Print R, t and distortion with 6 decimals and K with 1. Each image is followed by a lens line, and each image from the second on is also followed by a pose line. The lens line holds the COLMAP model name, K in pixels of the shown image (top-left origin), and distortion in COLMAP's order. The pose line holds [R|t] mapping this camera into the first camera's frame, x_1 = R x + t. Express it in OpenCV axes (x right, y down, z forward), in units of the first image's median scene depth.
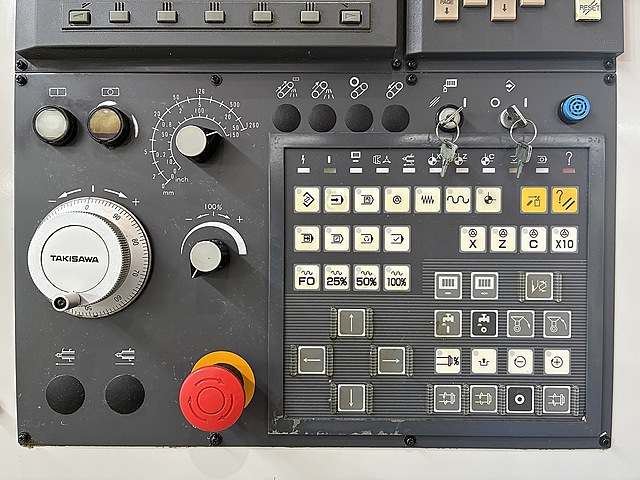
lens RADIAL K [[488.2, 0, 320.0], [0, 488.2, 240.0], [0, 0, 1]] dist [0.045205, -0.079750]
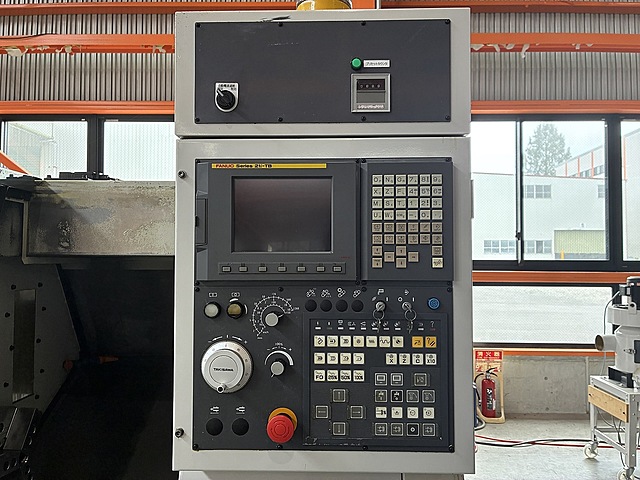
lens RADIAL K [[488.2, 0, 320.0], [0, 488.2, 240.0], [0, 0, 1]] dist [0.045205, -0.079750]
pose [[0.999803, -0.003820, -0.019501, 0.022488], [0.002961, 0.999032, -0.043895, -0.460226], [0.019650, 0.043828, 0.998846, -1.334858]]
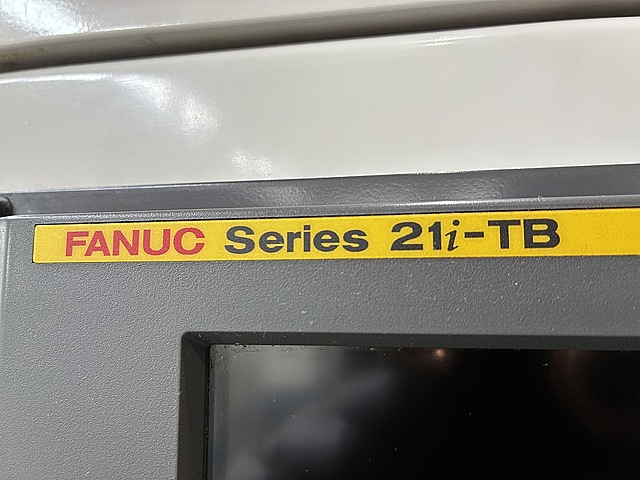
lens RADIAL K [[488.2, 0, 320.0], [0, 488.2, 240.0], [0, 0, 1]] dist [0.045205, -0.079750]
pose [[0.986186, -0.022818, -0.164060, -0.322887], [0.002075, 0.992090, -0.125508, -0.877958], [0.165626, 0.123433, 0.978434, 0.695857]]
